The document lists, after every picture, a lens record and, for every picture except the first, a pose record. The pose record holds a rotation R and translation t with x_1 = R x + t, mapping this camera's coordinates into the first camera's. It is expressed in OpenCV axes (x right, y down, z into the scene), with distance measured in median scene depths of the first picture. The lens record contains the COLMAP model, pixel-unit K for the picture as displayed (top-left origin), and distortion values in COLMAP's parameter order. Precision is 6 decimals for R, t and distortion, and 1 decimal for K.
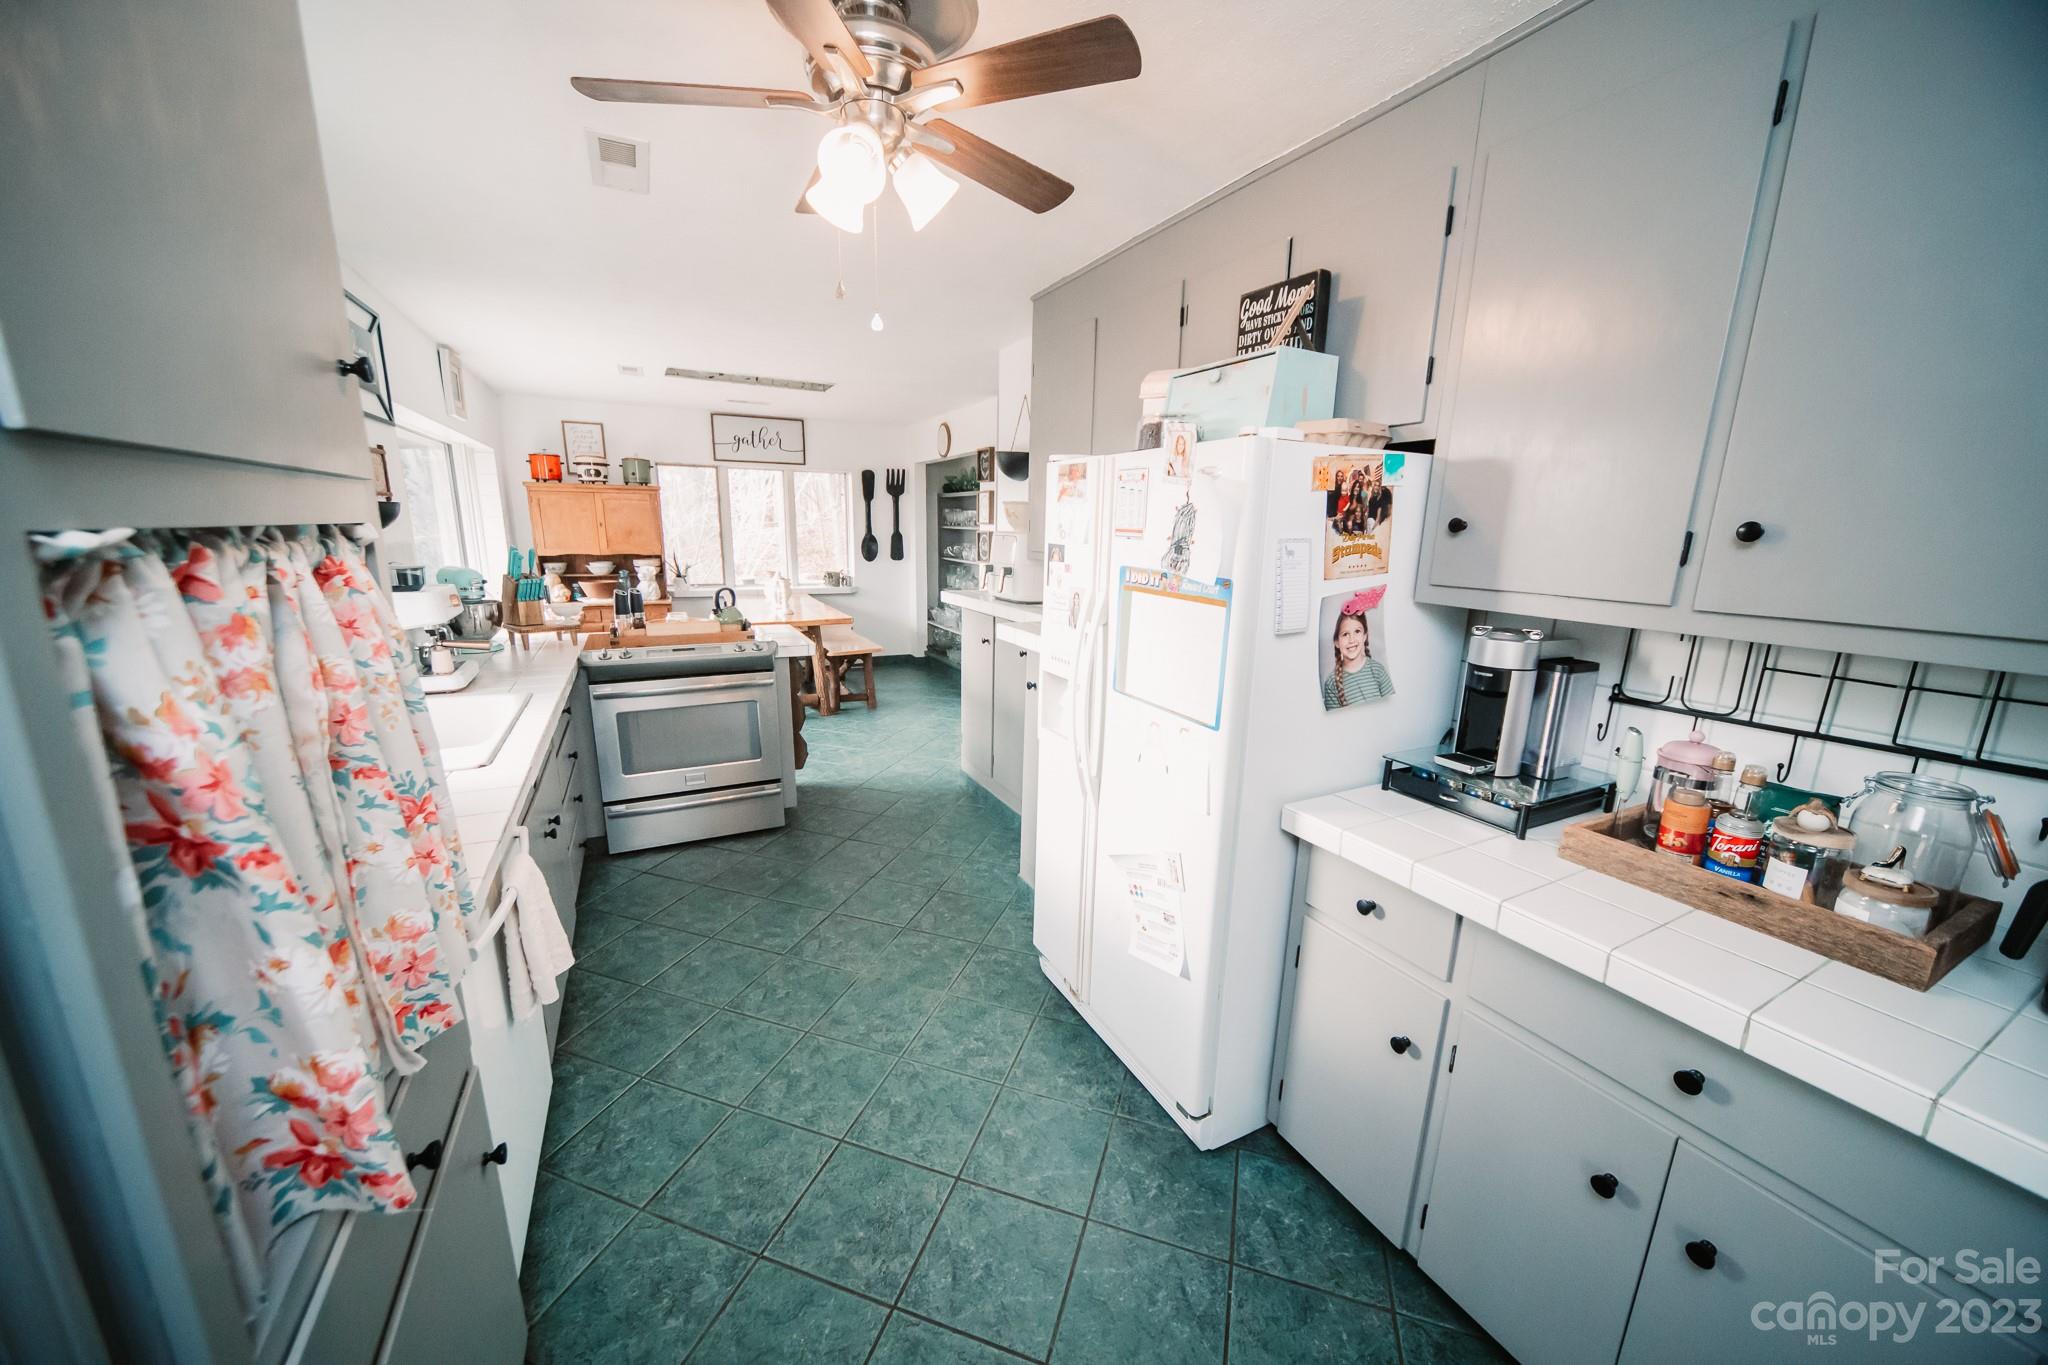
lens RADIAL K [[730.1, 0, 1026.0], [0, 730.1, 686.9], [0, 0, 1]] dist [-0.010977, 0.000469]
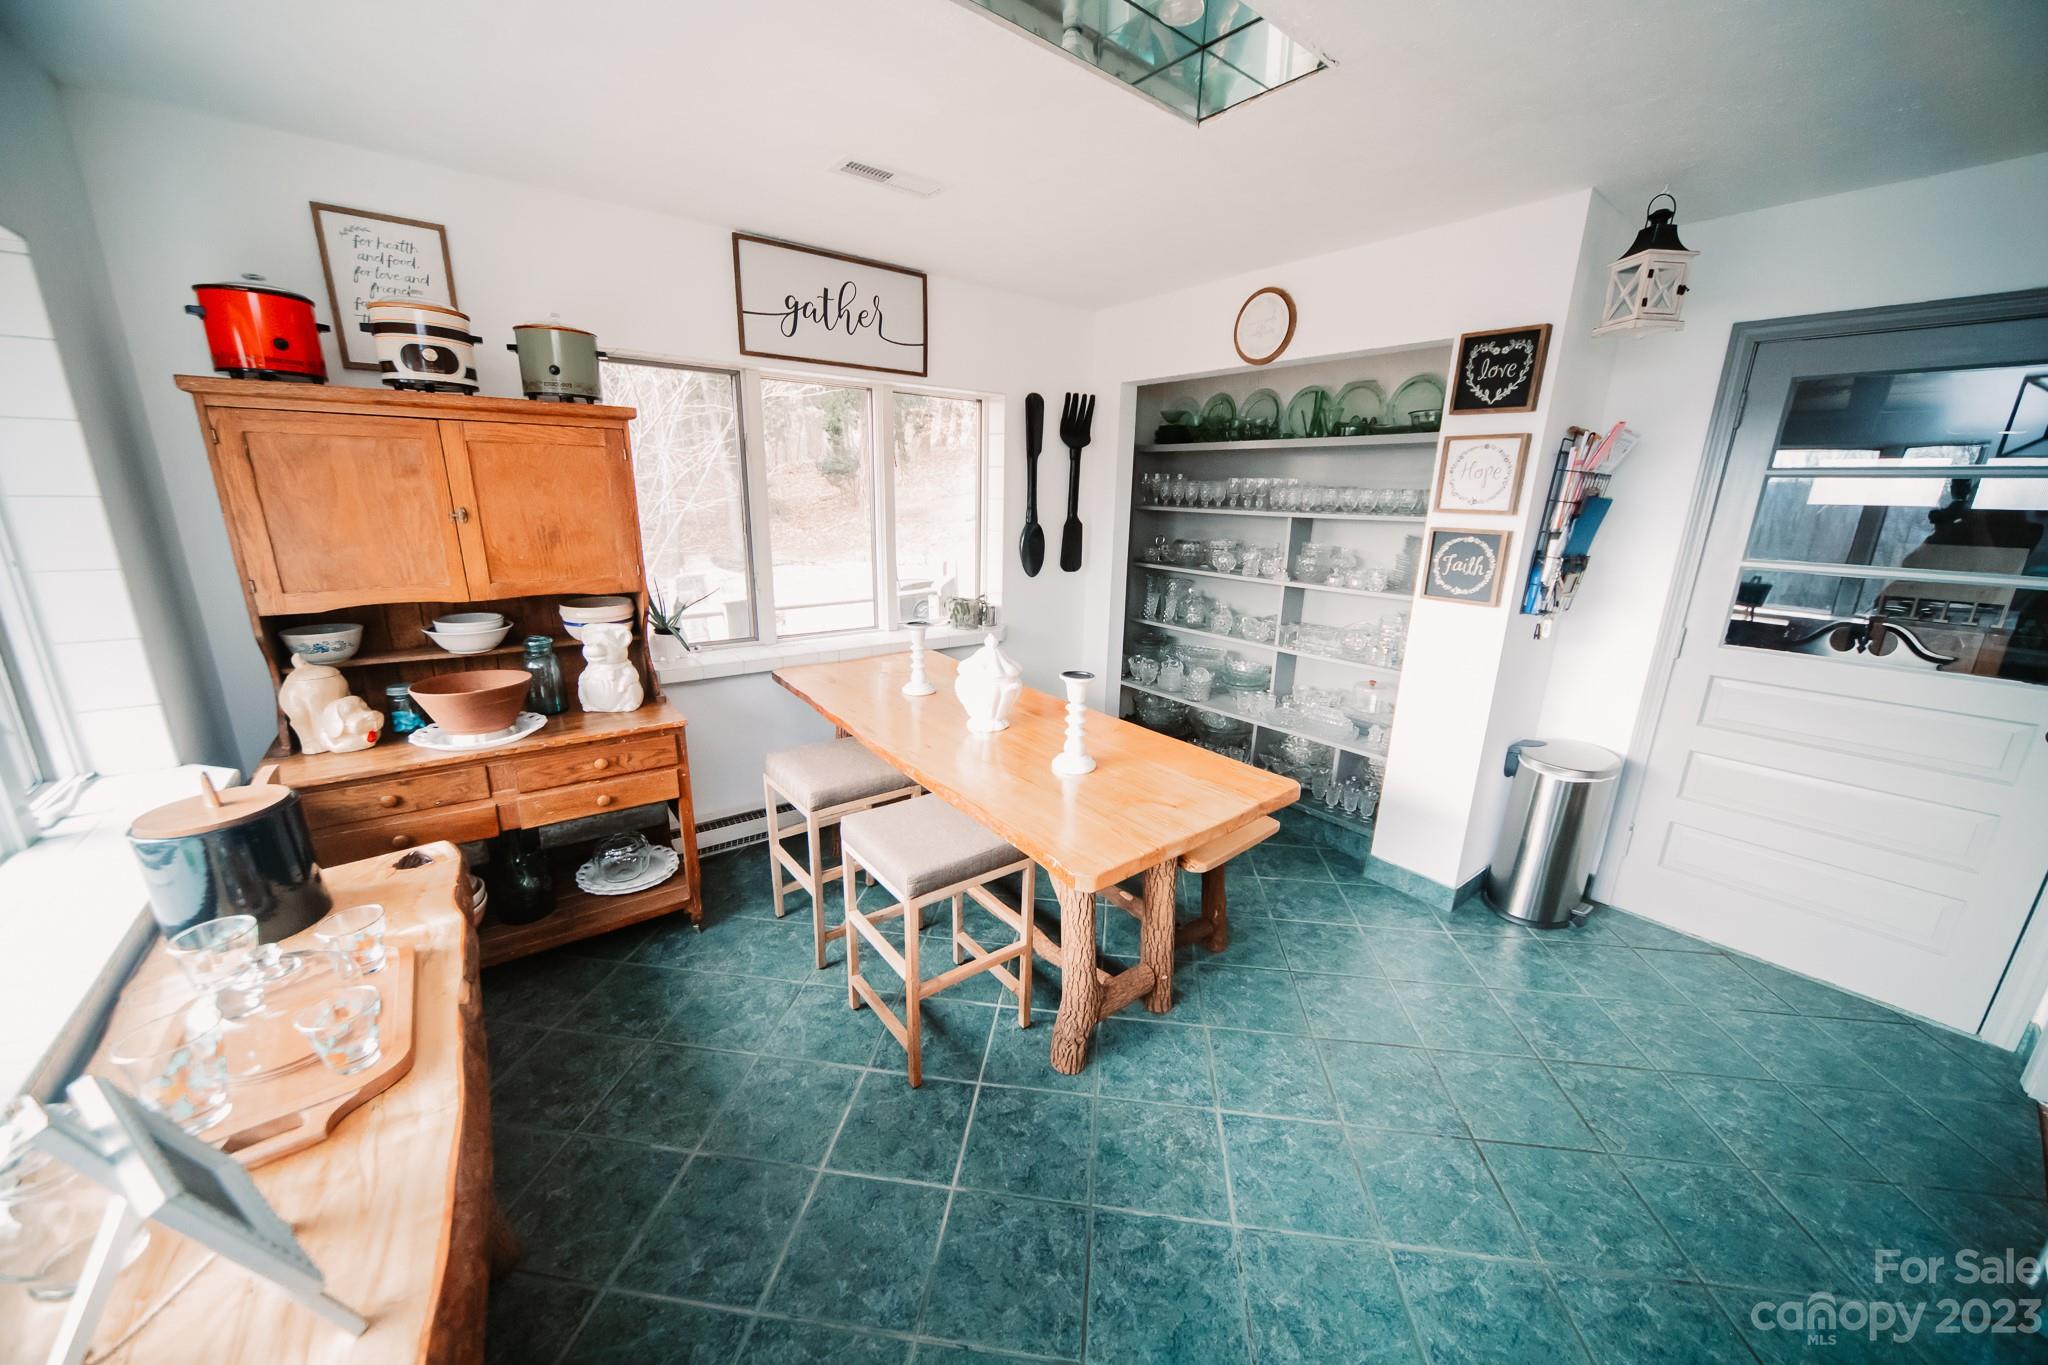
lens RADIAL K [[730.1, 0, 1027.7], [0, 730.1, 689.8], [0, 0, 1]] dist [-0.010977, 0.000469]
pose [[0.981428, -0.048804, 0.185519, -0.393265], [0.039279, 0.997731, 0.054679, -0.149770], [-0.187766, -0.046377, 0.981118, 0.612040]]
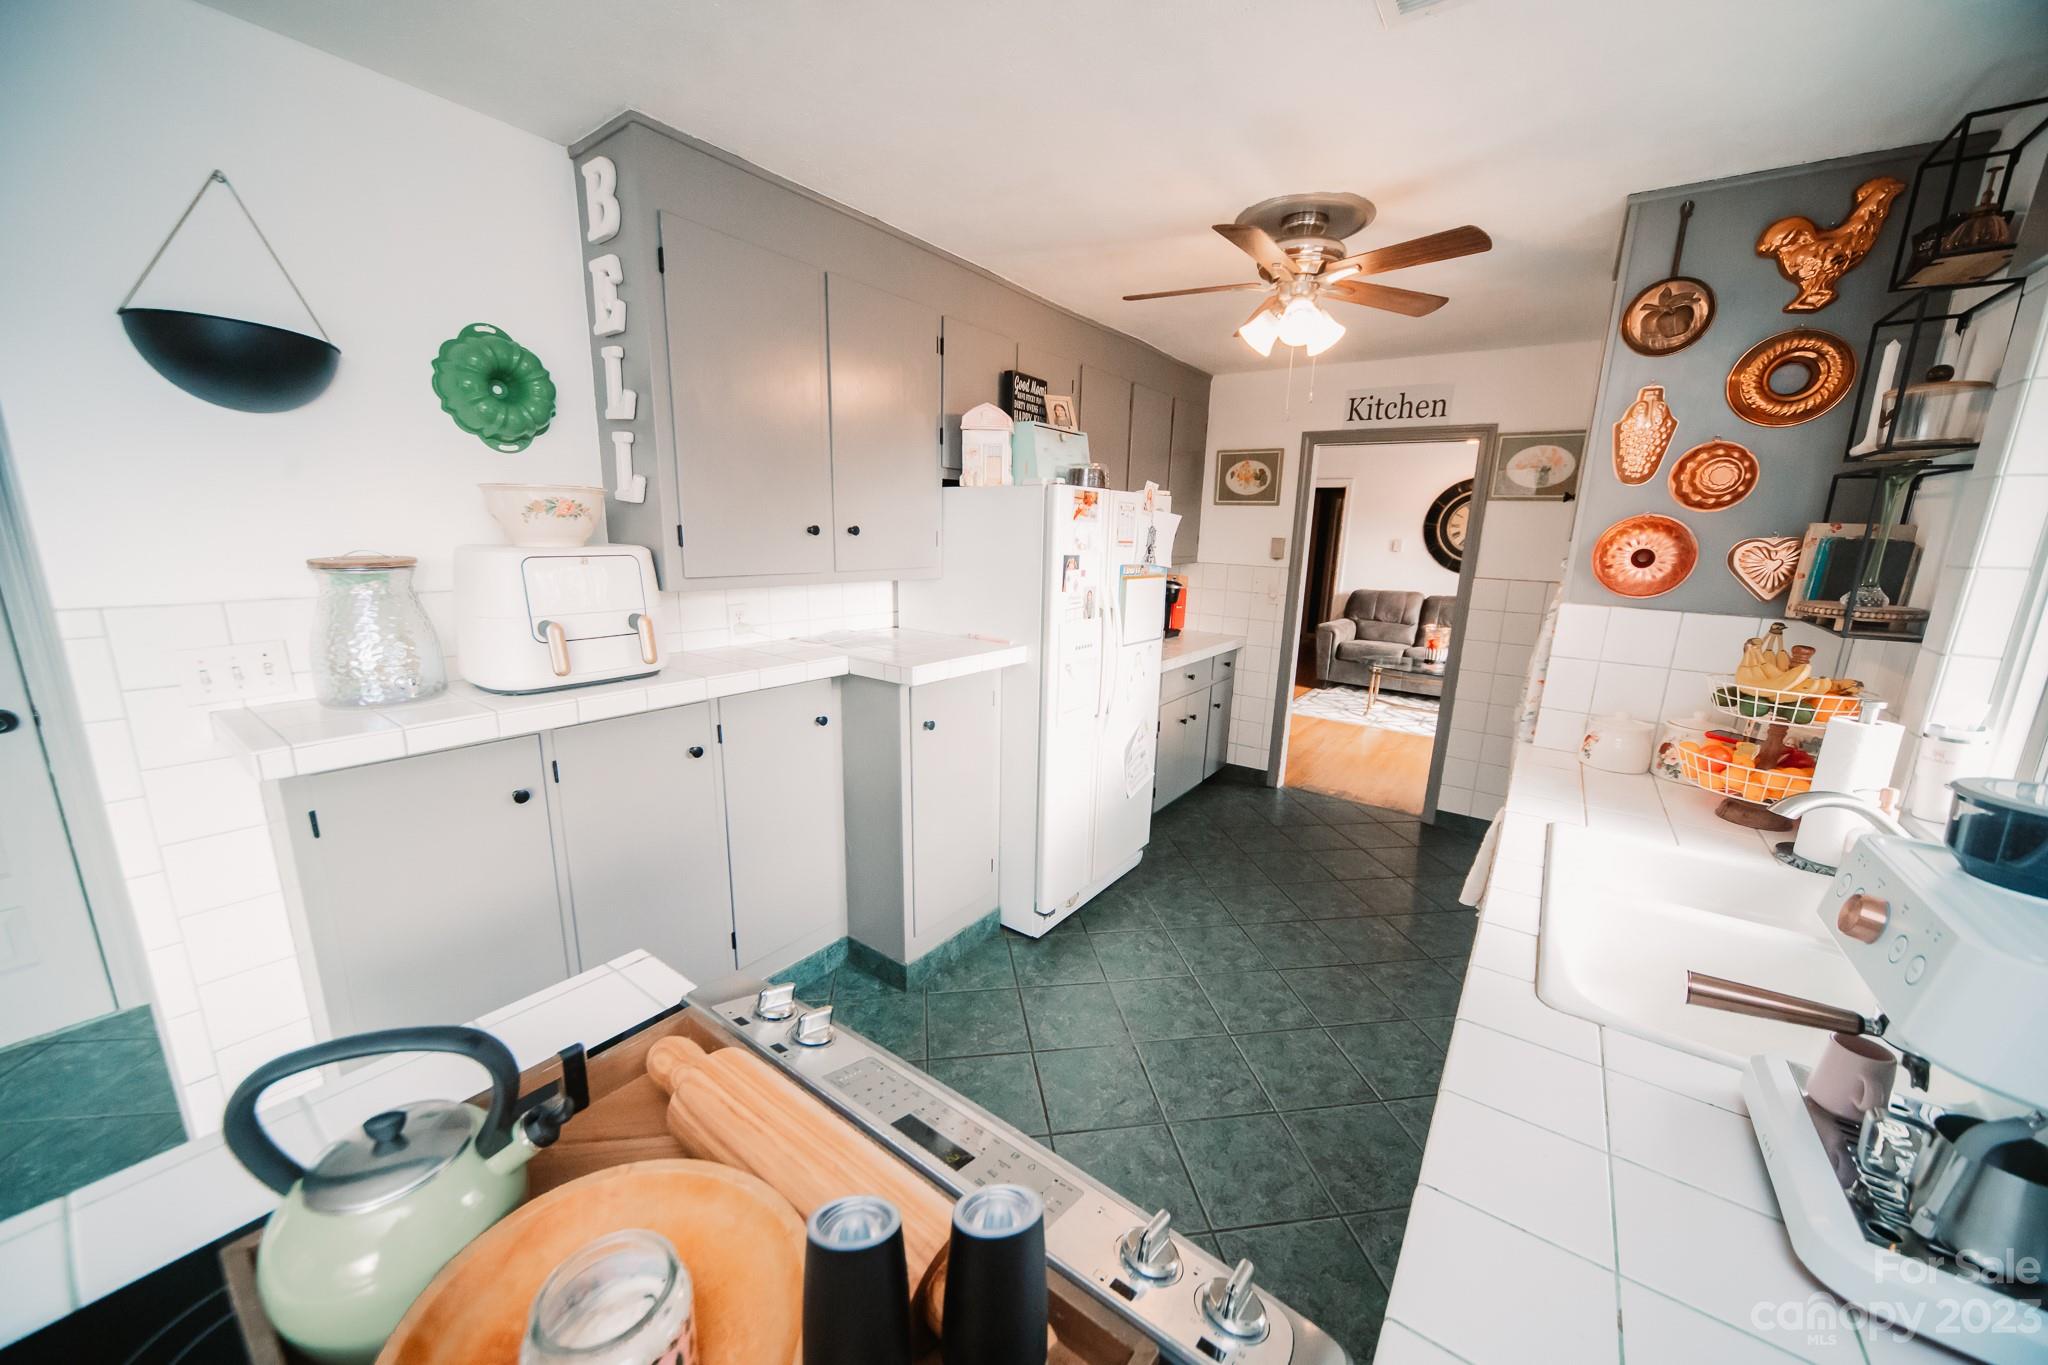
lens RADIAL K [[730.1, 0, 1031.7], [0, 730.1, 693.7], [0, 0, 1]] dist [-0.010977, 0.000469]
pose [[-0.449187, -0.229038, 0.863581, -0.161565], [0.163243, 0.929271, 0.331371, -0.062599], [-0.878398, 0.289821, -0.380028, 0.252236]]
